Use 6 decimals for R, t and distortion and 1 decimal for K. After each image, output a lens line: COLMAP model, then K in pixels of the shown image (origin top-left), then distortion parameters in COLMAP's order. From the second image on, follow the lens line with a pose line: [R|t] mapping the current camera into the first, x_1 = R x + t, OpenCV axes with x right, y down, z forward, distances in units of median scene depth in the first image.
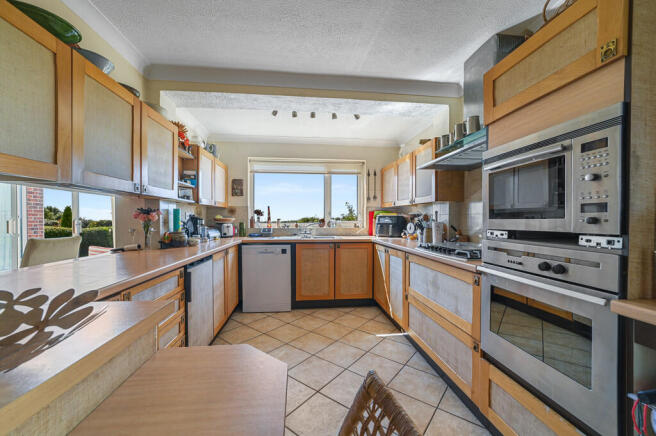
lens RADIAL K [[255.2, 0, 324.9], [0, 255.2, 221.5], [0, 0, 1]] dist [-0.010437, 0.003717]
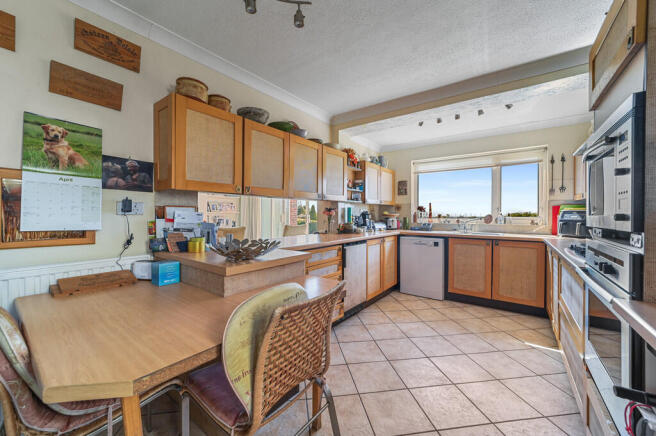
lens RADIAL K [[255.2, 0, 329.7], [0, 255.2, 213.9], [0, 0, 1]] dist [-0.010437, 0.003717]
pose [[0.742557, 0.001510, -0.669781, 0.245766], [-0.009590, 0.999919, -0.008377, 0.000591], [0.669714, 0.012644, 0.742511, -0.124789]]
